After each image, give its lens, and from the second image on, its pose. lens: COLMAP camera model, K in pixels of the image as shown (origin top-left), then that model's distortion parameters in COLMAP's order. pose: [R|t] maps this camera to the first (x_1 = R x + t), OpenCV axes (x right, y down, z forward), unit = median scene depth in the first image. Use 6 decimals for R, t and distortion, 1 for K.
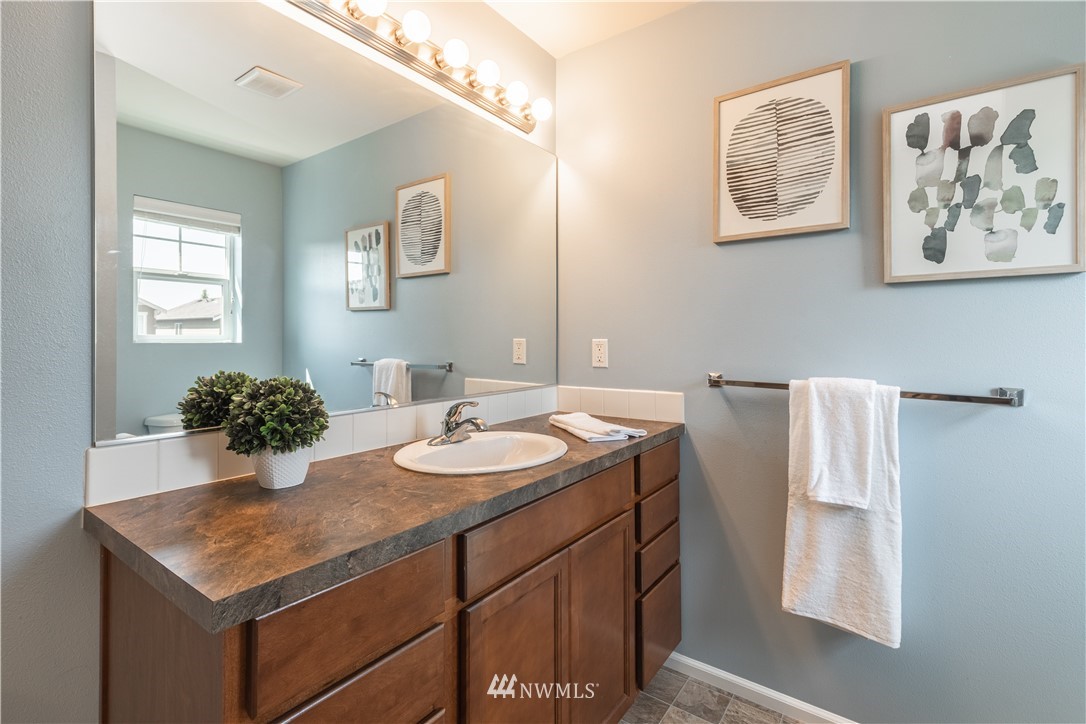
lens RADIAL K [[497.2, 0, 540.4], [0, 497.2, 336.9], [0, 0, 1]] dist [0.001372, 0.000372]
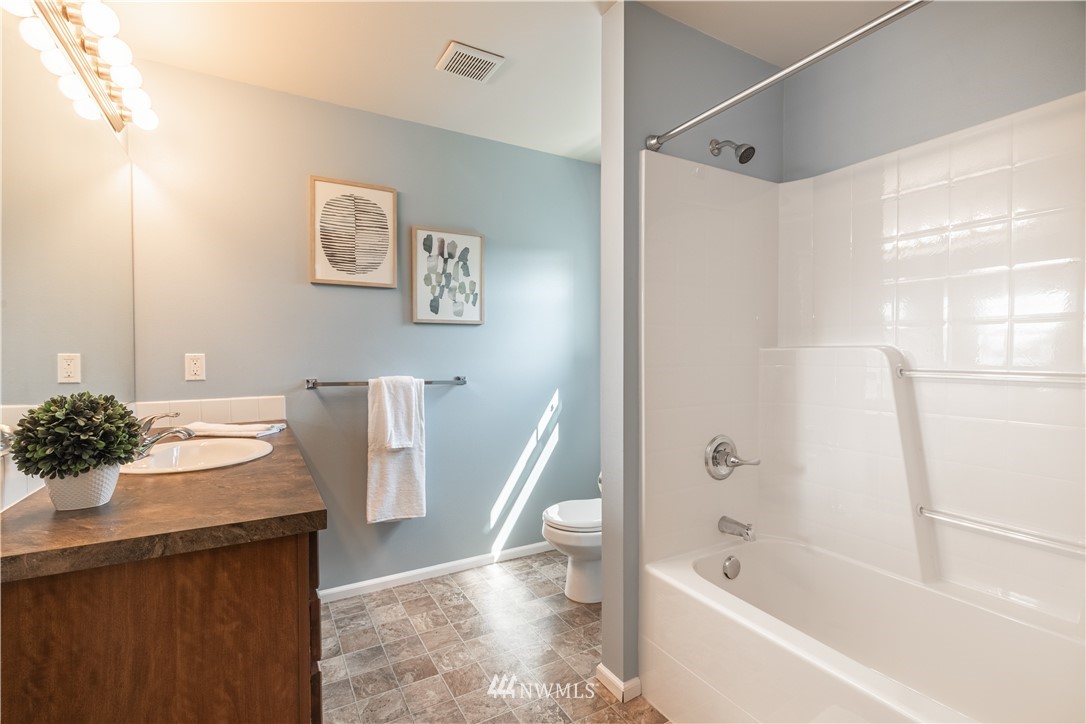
lens RADIAL K [[496.6, 0, 536.3], [0, 496.6, 363.7], [0, 0, 1]] dist [0.003100, 0.000401]
pose [[0.402937, -0.019988, 0.915009, -0.806532], [-0.002368, 0.999735, 0.022881, -0.000565], [-0.915225, -0.011386, 0.402783, -0.138475]]
